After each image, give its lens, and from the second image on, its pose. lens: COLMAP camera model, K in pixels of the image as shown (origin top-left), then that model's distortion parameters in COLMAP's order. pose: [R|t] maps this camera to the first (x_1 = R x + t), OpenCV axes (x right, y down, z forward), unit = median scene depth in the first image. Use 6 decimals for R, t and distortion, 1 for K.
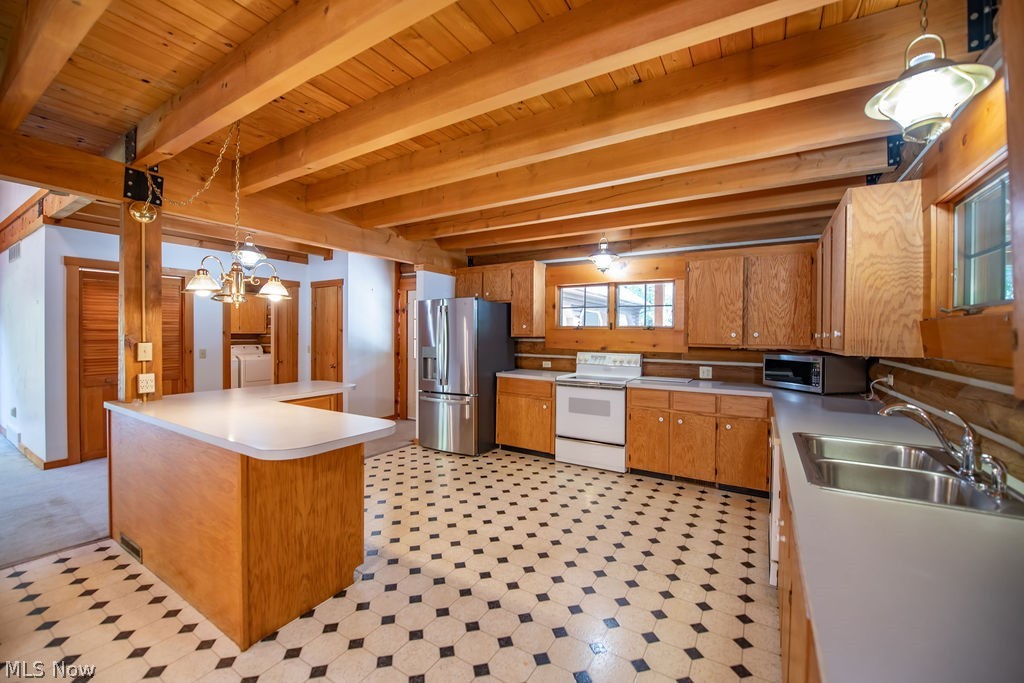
lens RADIAL K [[406.3, 0, 512.9], [0, 406.3, 336.2], [0, 0, 1]] dist [-0.020090, -0.001471]
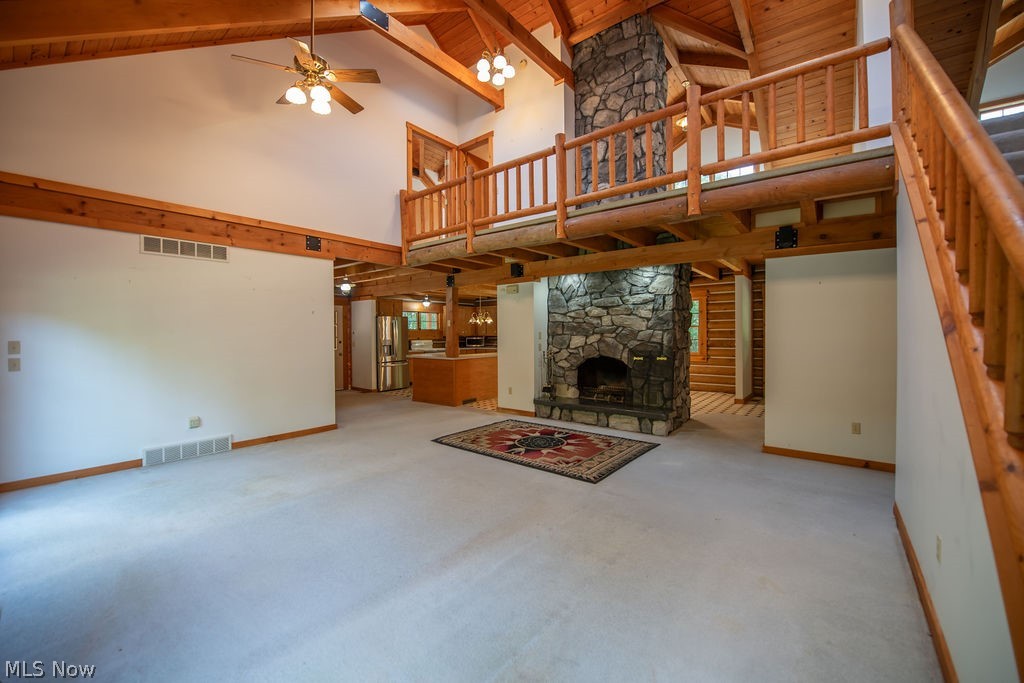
lens RADIAL K [[406.3, 0, 515.2], [0, 406.3, 339.7], [0, 0, 1]] dist [-0.020090, -0.001471]
pose [[0.118324, -0.026360, 0.992625, -2.383295], [0.013634, 0.999596, 0.024920, -0.016495], [-0.992881, 0.010585, 0.118635, 0.143257]]
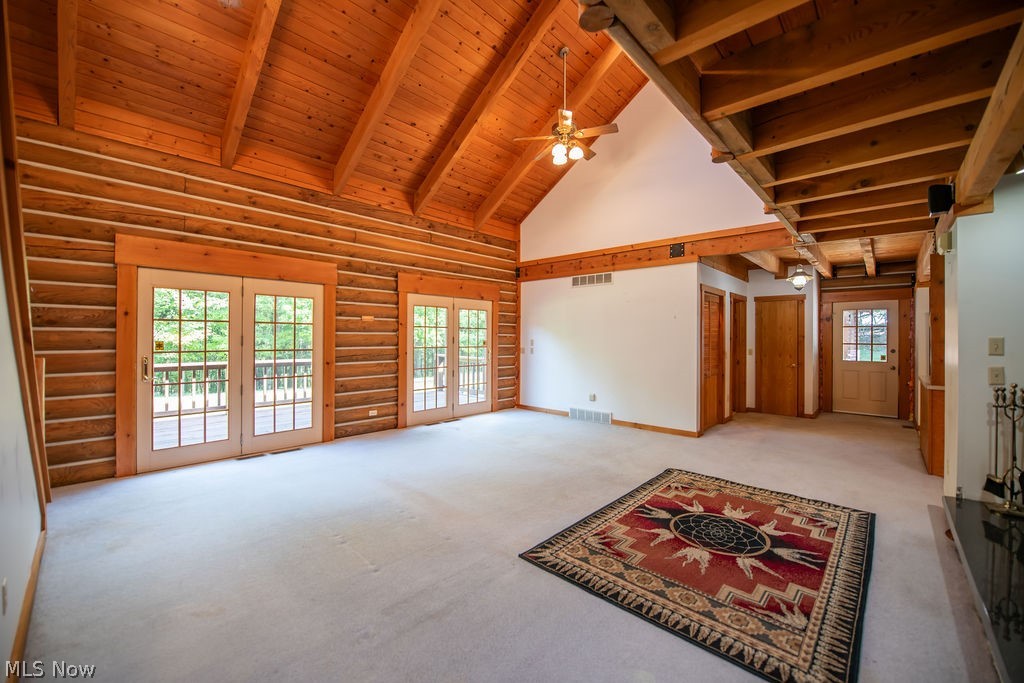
lens RADIAL K [[406.3, 0, 508.9], [0, 406.3, 338.6], [0, 0, 1]] dist [-0.020090, -0.001471]
pose [[0.978900, -0.003199, -0.204314, -1.417975], [0.002419, 0.999989, -0.004067, -0.004829], [0.204324, 0.003487, 0.978897, -0.500811]]
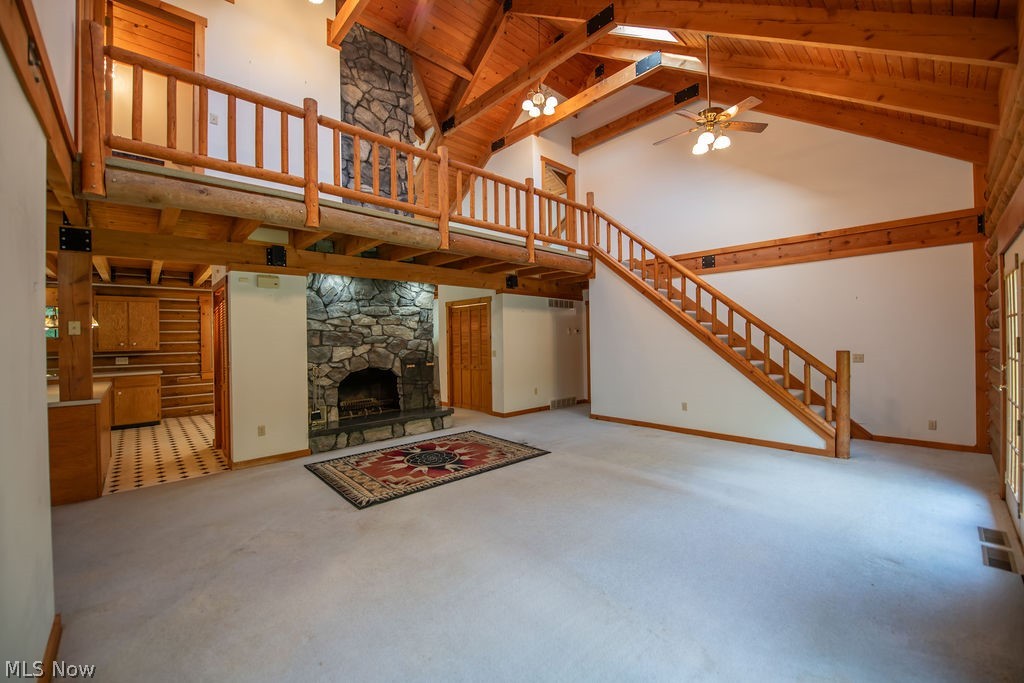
lens RADIAL K [[406.3, 0, 514.7], [0, 406.3, 339.6], [0, 0, 1]] dist [-0.020090, -0.001471]
pose [[-0.965146, 0.003806, 0.261685, -1.728072], [0.008323, 0.999835, 0.016156, -0.030415], [-0.261581, 0.017771, -0.965018, 1.215465]]
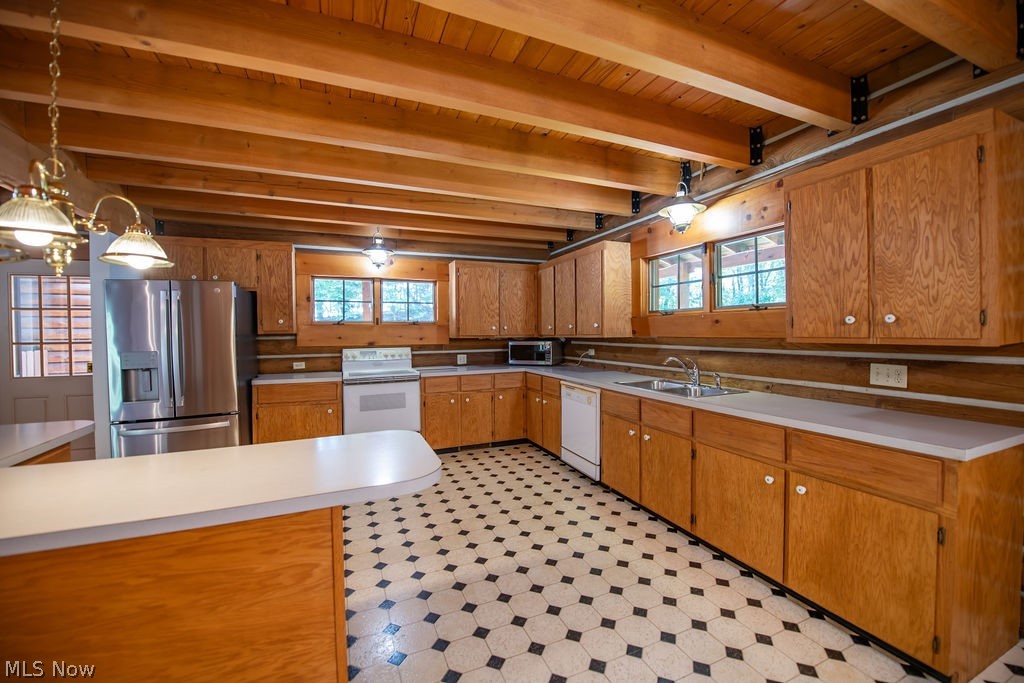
lens RADIAL K [[406.3, 0, 514.3], [0, 406.3, 336.4], [0, 0, 1]] dist [-0.020090, -0.001471]
pose [[0.579115, -0.025243, 0.814855, -0.421400], [0.020483, 0.999656, 0.016412, 0.003537], [-0.814989, 0.007186, 0.579432, 0.156633]]
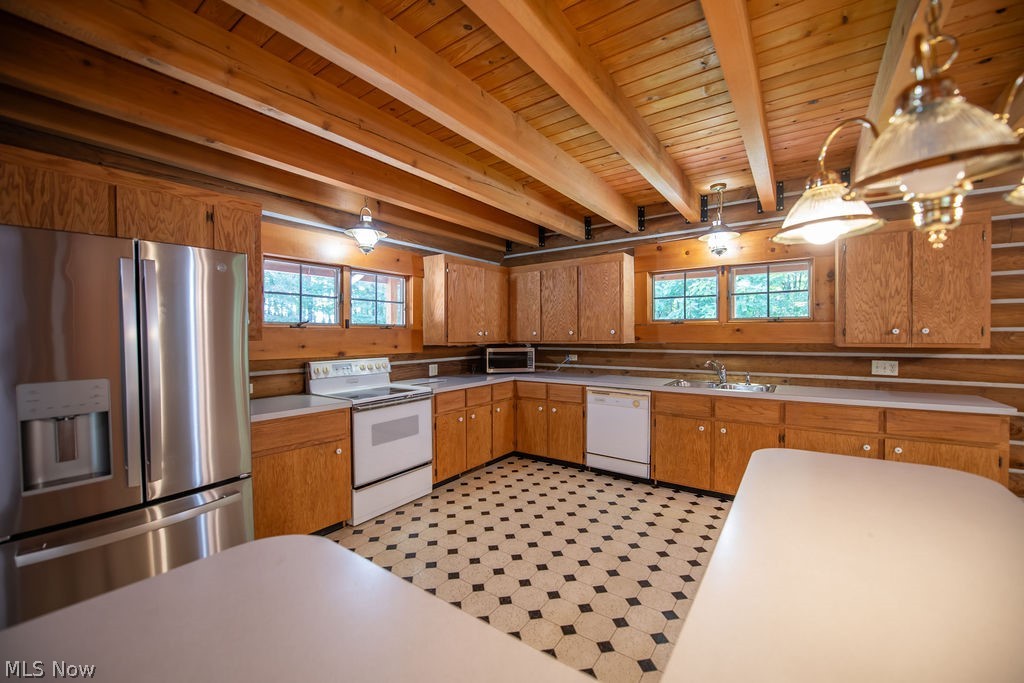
lens RADIAL K [[406.3, 0, 512.2], [0, 406.3, 336.0], [0, 0, 1]] dist [-0.020090, -0.001471]
pose [[0.066910, -0.014658, 0.997651, -0.542296], [0.012559, 0.999825, 0.013847, -0.009484], [-0.997680, 0.011603, 0.067083, 0.712301]]
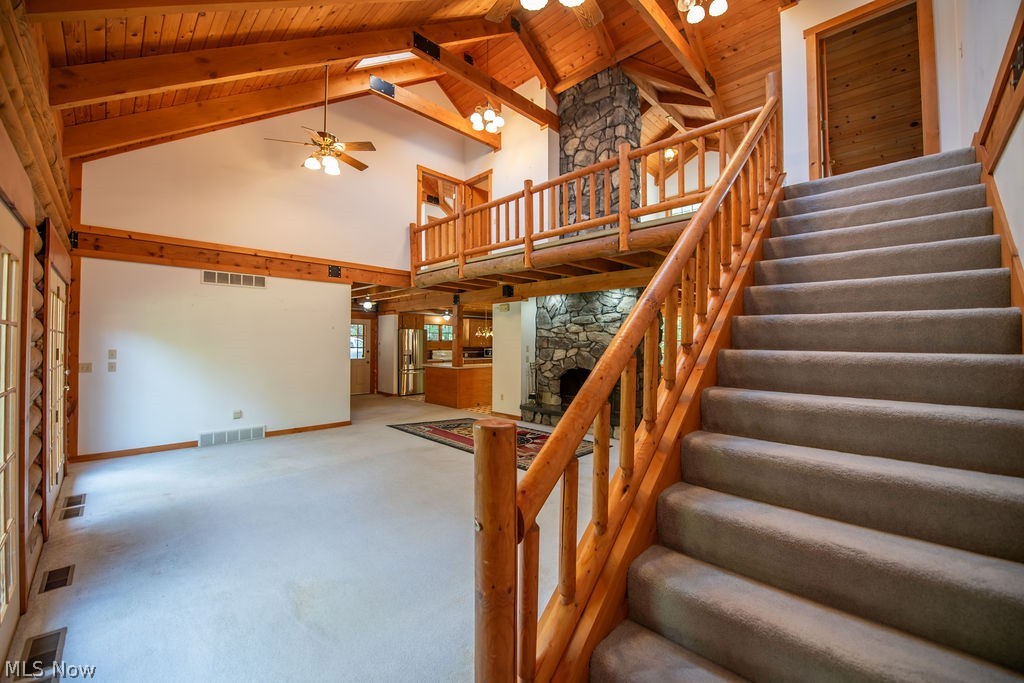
lens RADIAL K [[406.3, 0, 515.5], [0, 406.3, 339.8], [0, 0, 1]] dist [-0.020090, -0.001471]
pose [[0.224951, -0.001474, 0.974369, -2.552519], [0.003821, 0.999992, 0.000631, -0.032614], [-0.974363, 0.003582, 0.224955, -0.113578]]
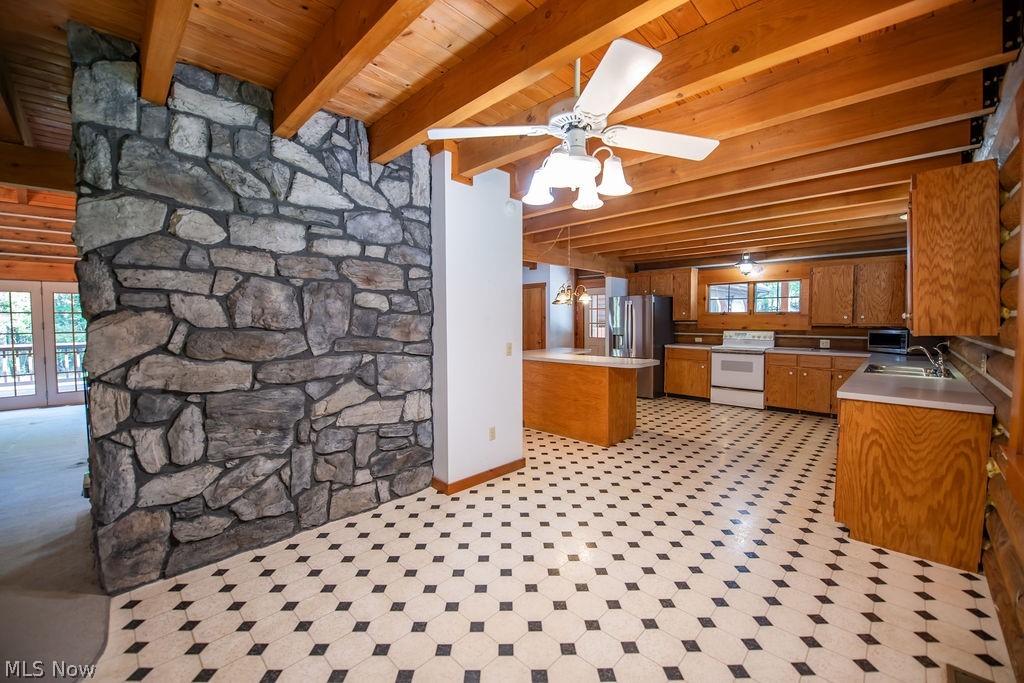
lens RADIAL K [[406.3, 0, 505.1], [0, 406.3, 342.0], [0, 0, 1]] dist [-0.020090, -0.001471]
pose [[0.972799, 0.000755, -0.231649, -0.297893], [0.010290, 0.998867, 0.046469, 0.005483], [0.231421, -0.047588, 0.971689, -0.647234]]
